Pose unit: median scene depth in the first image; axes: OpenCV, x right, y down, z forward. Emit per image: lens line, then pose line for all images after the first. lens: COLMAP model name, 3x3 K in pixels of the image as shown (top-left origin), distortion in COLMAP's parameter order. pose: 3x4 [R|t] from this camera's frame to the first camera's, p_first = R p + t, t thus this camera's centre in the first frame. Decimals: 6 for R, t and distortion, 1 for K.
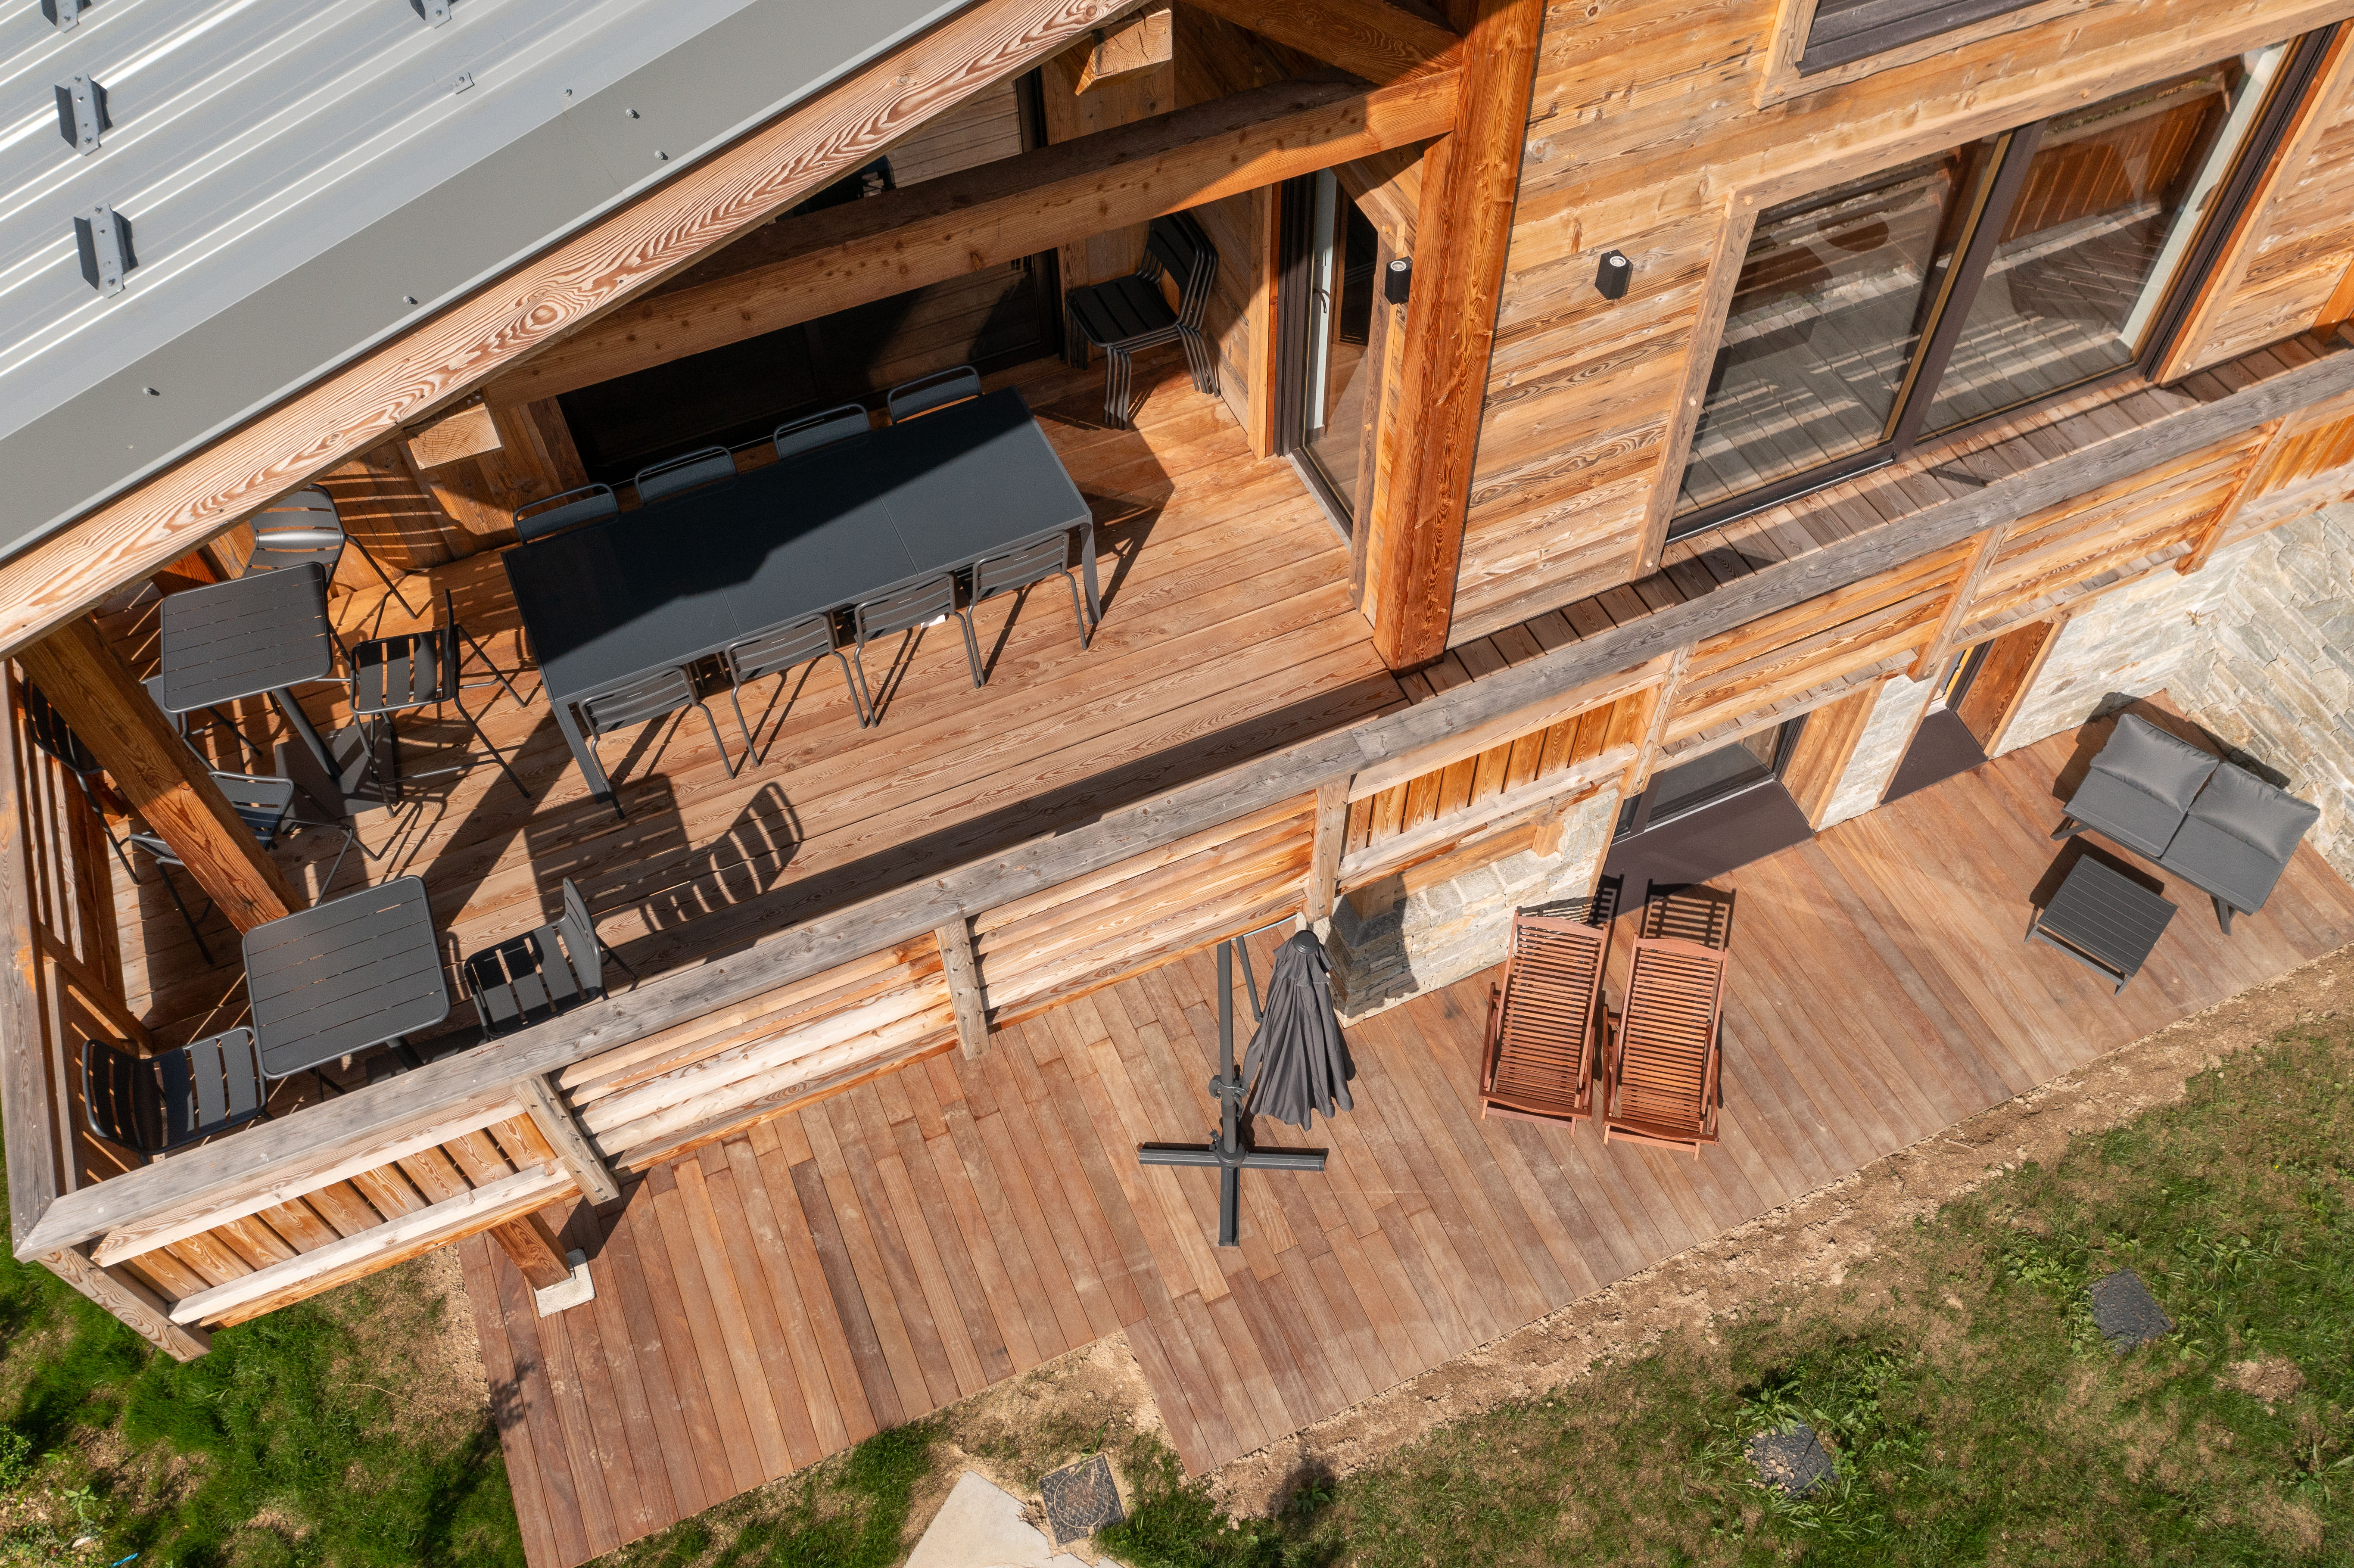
lens RADIAL K [[1897.6, 0, 1178.9], [0, 1897.6, 776.8], [0, 0, 1]] dist [-0.013783, -0.000435]
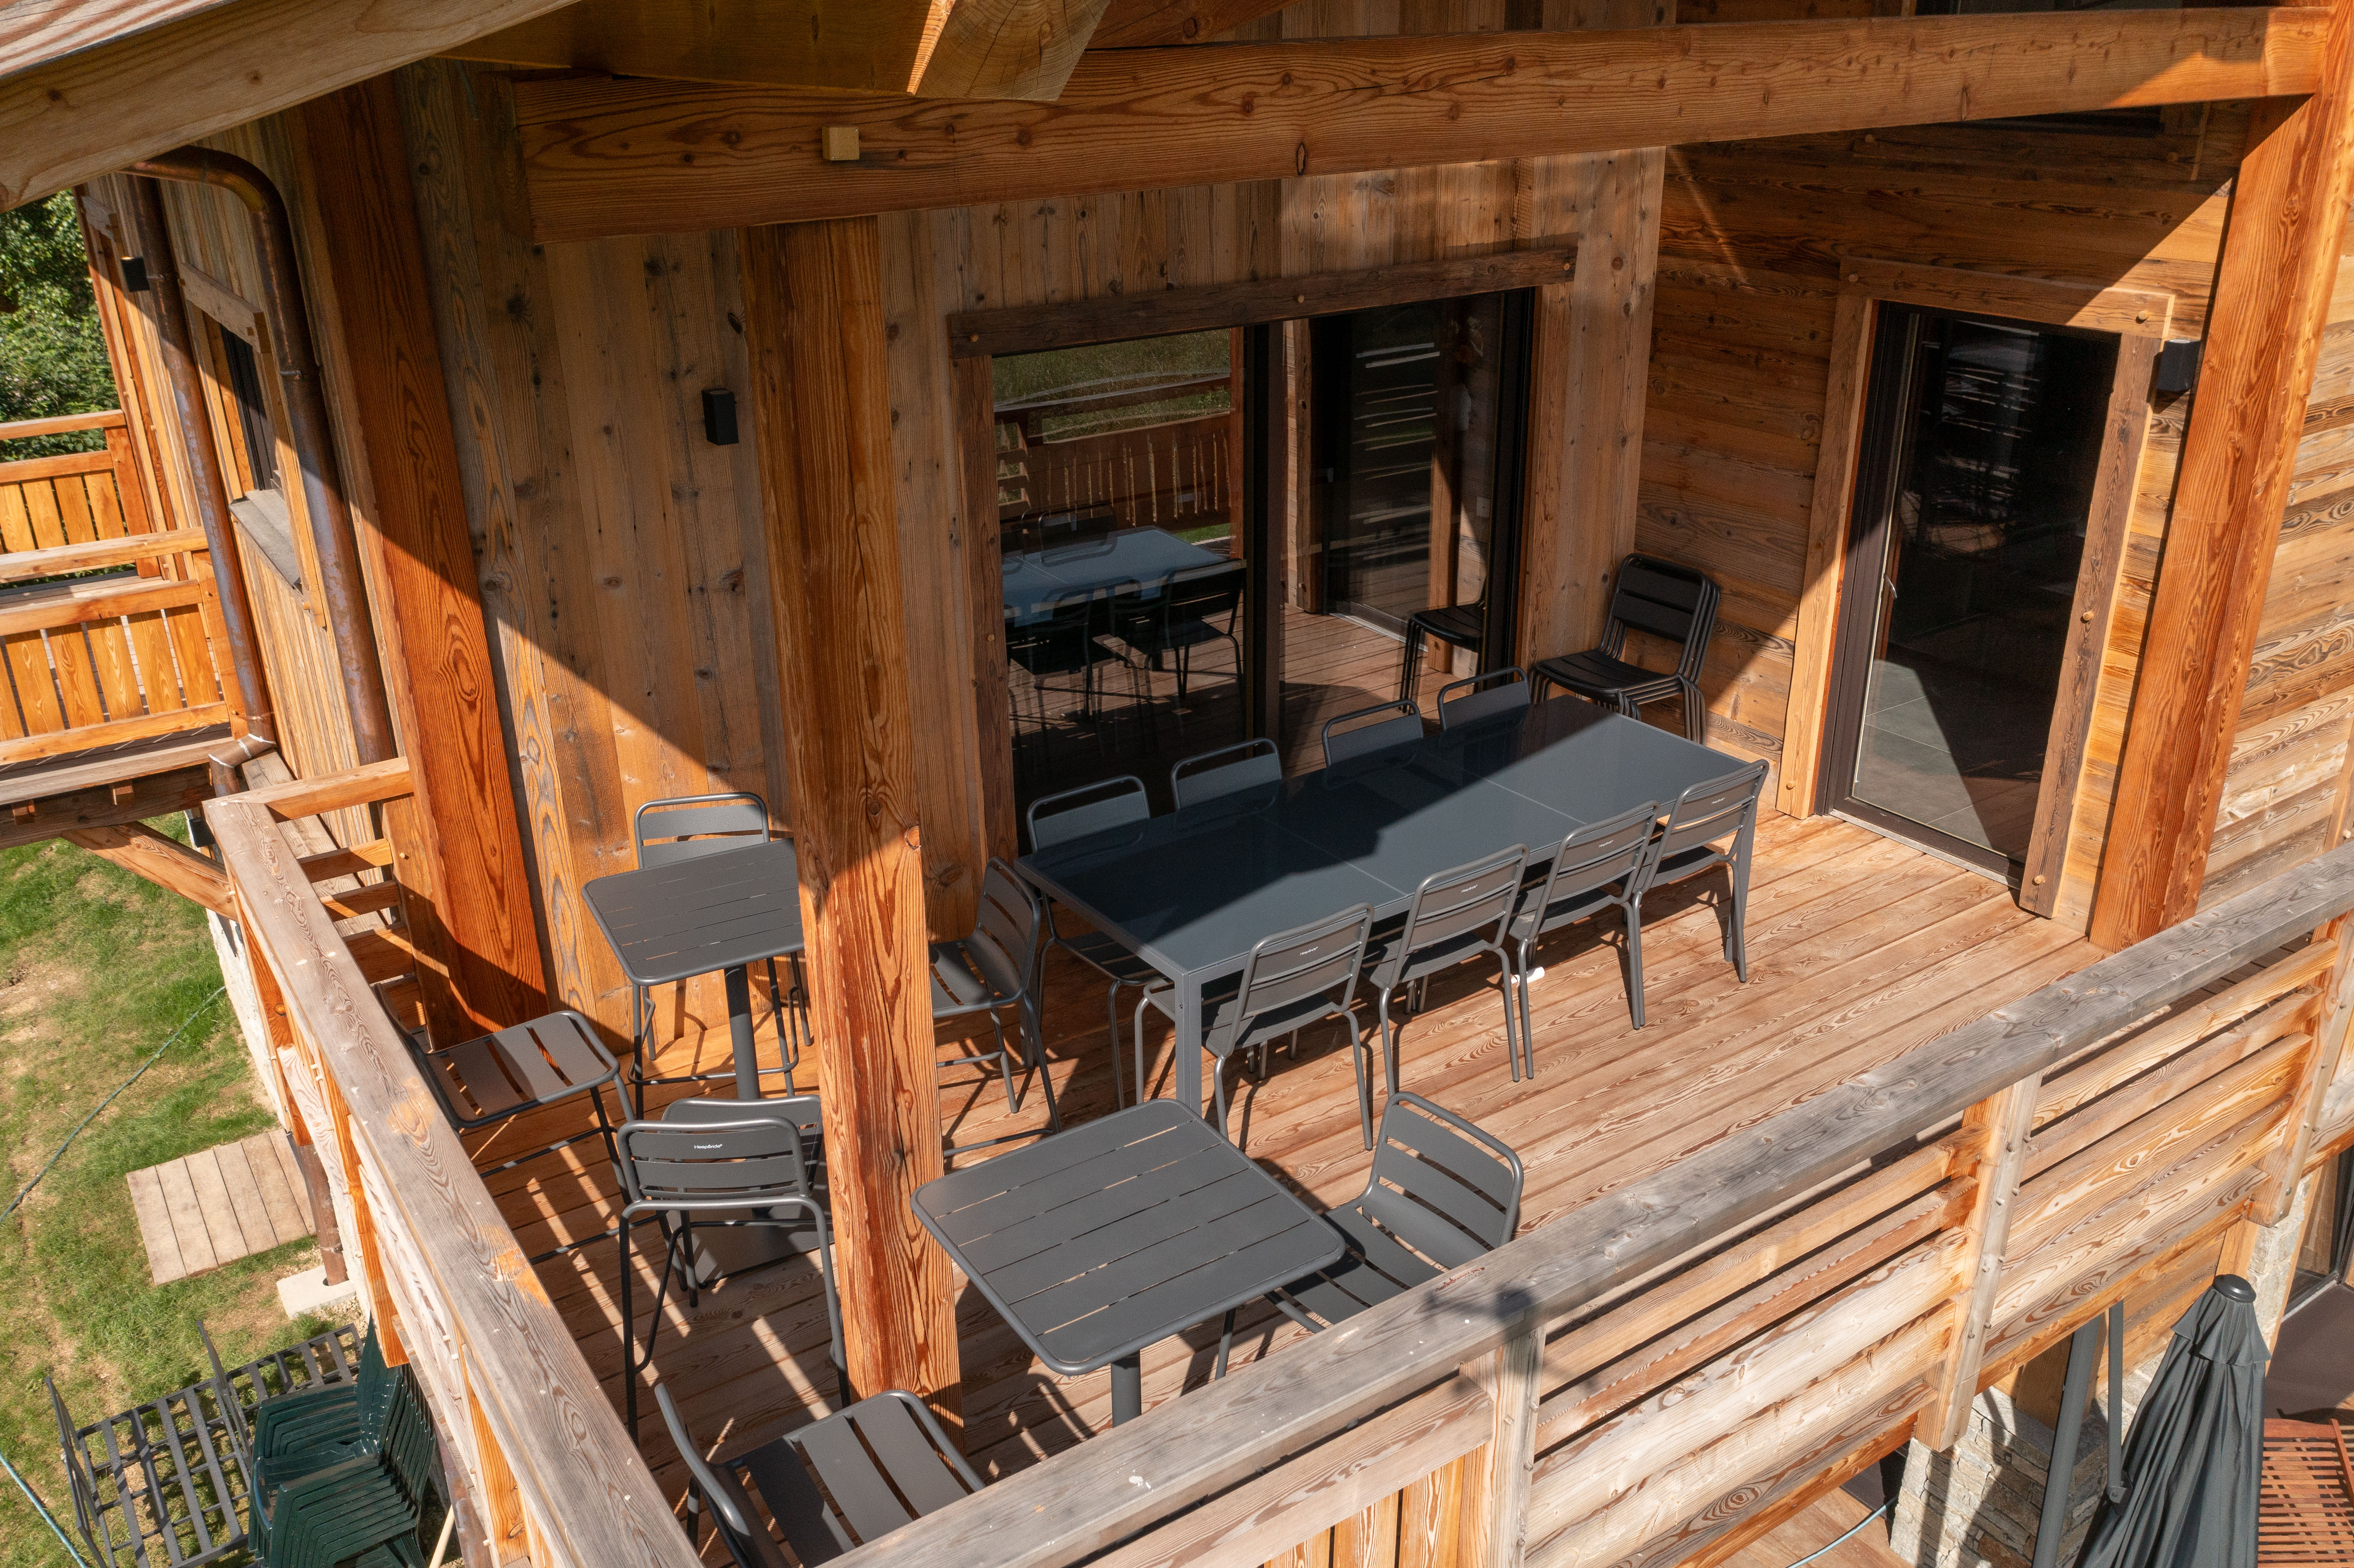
lens RADIAL K [[1897.6, 0, 1165.2], [0, 1897.6, 784.6], [0, 0, 1]] dist [-0.013783, -0.000435]
pose [[0.983270, -0.065824, 0.169846, -0.423265], [0.145041, 0.847008, -0.511410, 0.230419], [-0.110198, 0.527489, 0.842385, 0.383623]]
